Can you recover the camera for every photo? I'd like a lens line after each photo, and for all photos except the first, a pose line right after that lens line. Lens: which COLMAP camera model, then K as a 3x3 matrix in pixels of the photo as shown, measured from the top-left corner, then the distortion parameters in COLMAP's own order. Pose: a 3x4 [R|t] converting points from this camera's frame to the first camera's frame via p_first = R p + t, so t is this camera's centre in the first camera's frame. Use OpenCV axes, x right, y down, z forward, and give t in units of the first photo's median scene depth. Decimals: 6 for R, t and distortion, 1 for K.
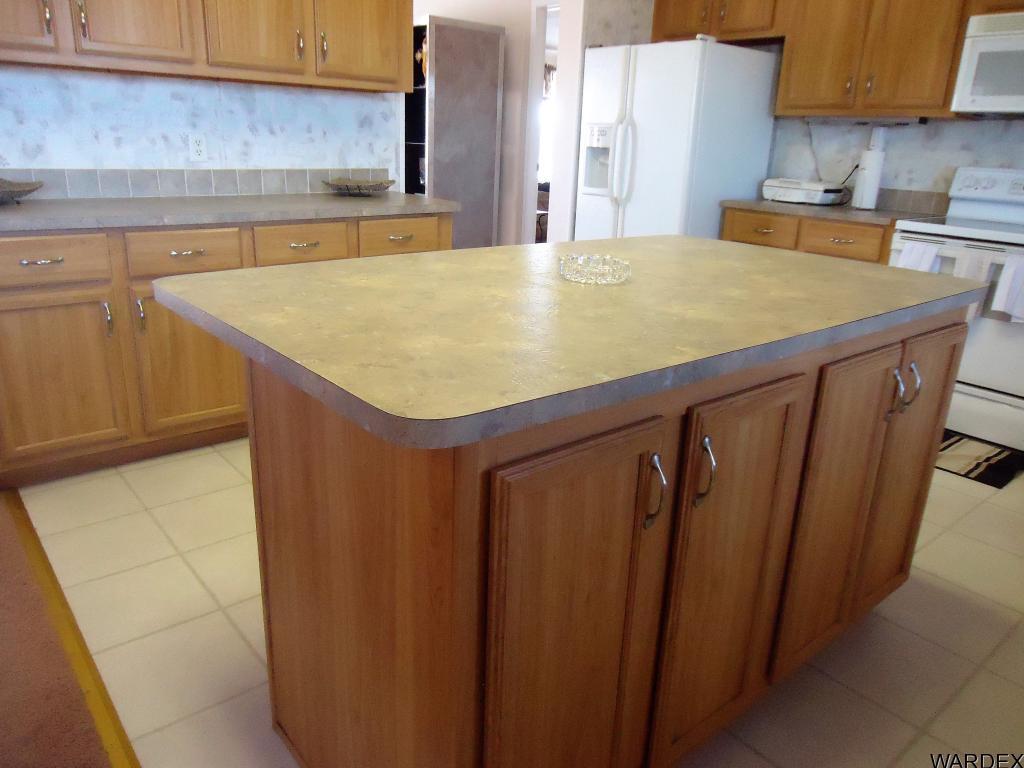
lens RADIAL K [[739.5, 0, 517.8], [0, 739.5, 386.8], [0, 0, 1]] dist [-0.000562, 0.003790]
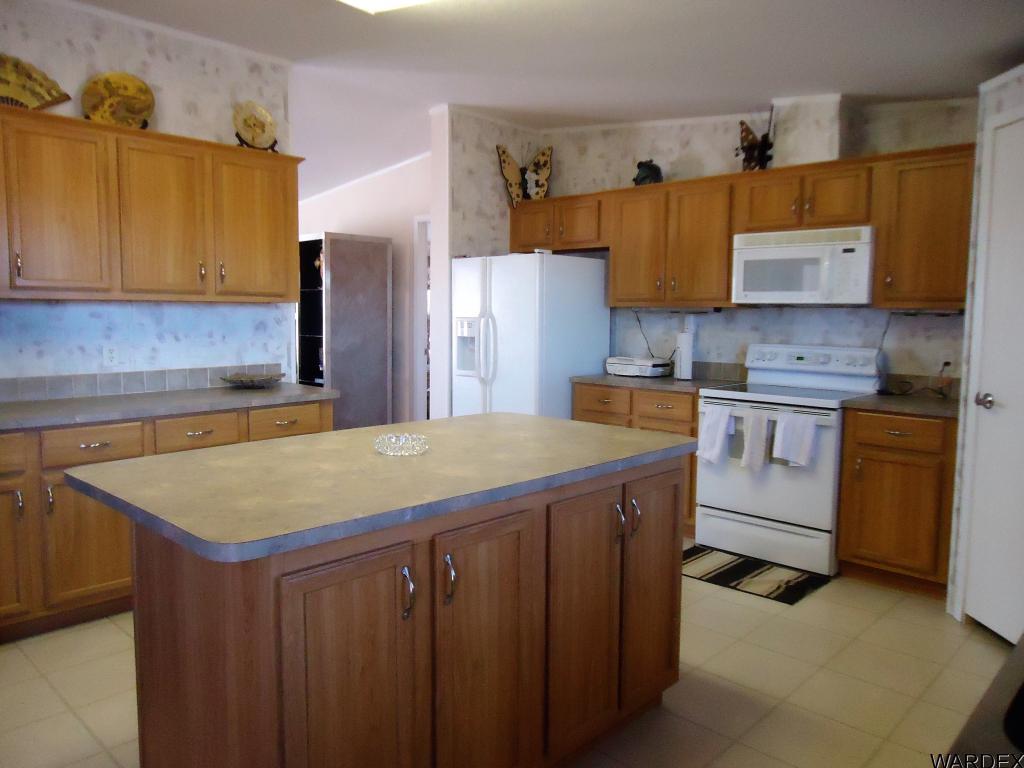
lens RADIAL K [[745.5, 0, 512.0], [0, 745.5, 384.0], [0, 0, 1]] dist [-0.007739, 0.008122]
pose [[0.994576, -0.043341, 0.094557, 0.079566], [0.063709, 0.972412, -0.224402, 0.024310], [-0.082223, 0.229209, 0.969898, -0.170234]]
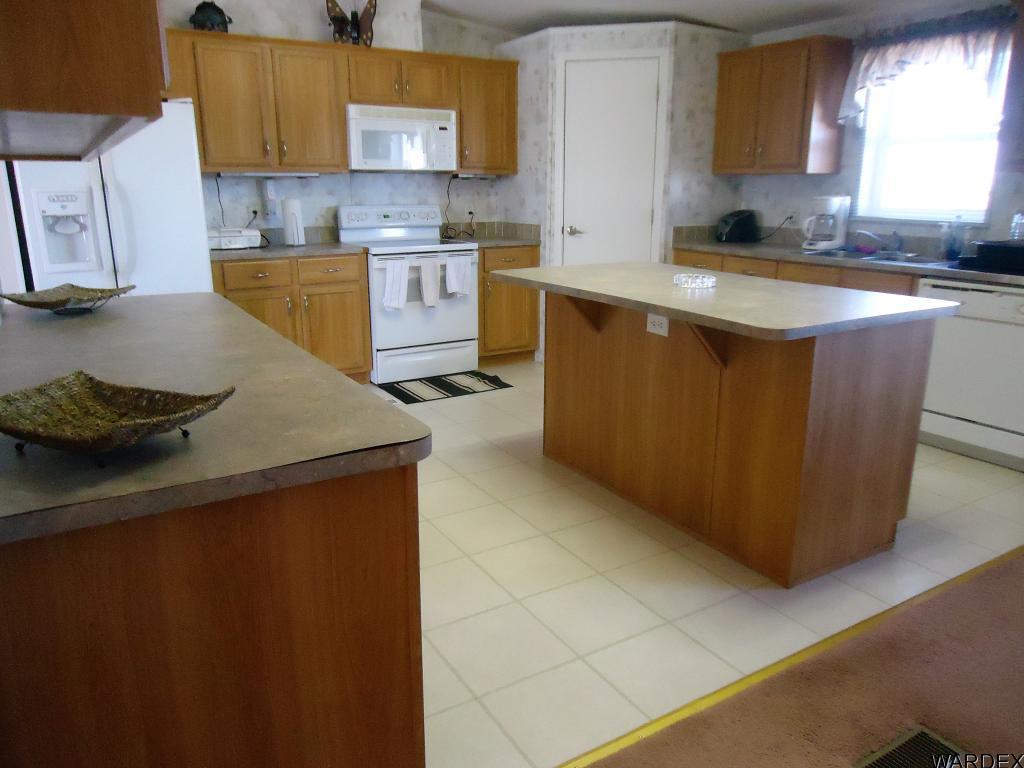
lens RADIAL K [[745.5, 0, 512.0], [0, 745.5, 384.0], [0, 0, 1]] dist [-0.007739, 0.008122]
pose [[0.165814, -0.298124, 0.940015, -0.786676], [0.325737, 0.916266, 0.233133, -0.219559], [-0.930807, 0.267541, 0.249040, 0.452745]]
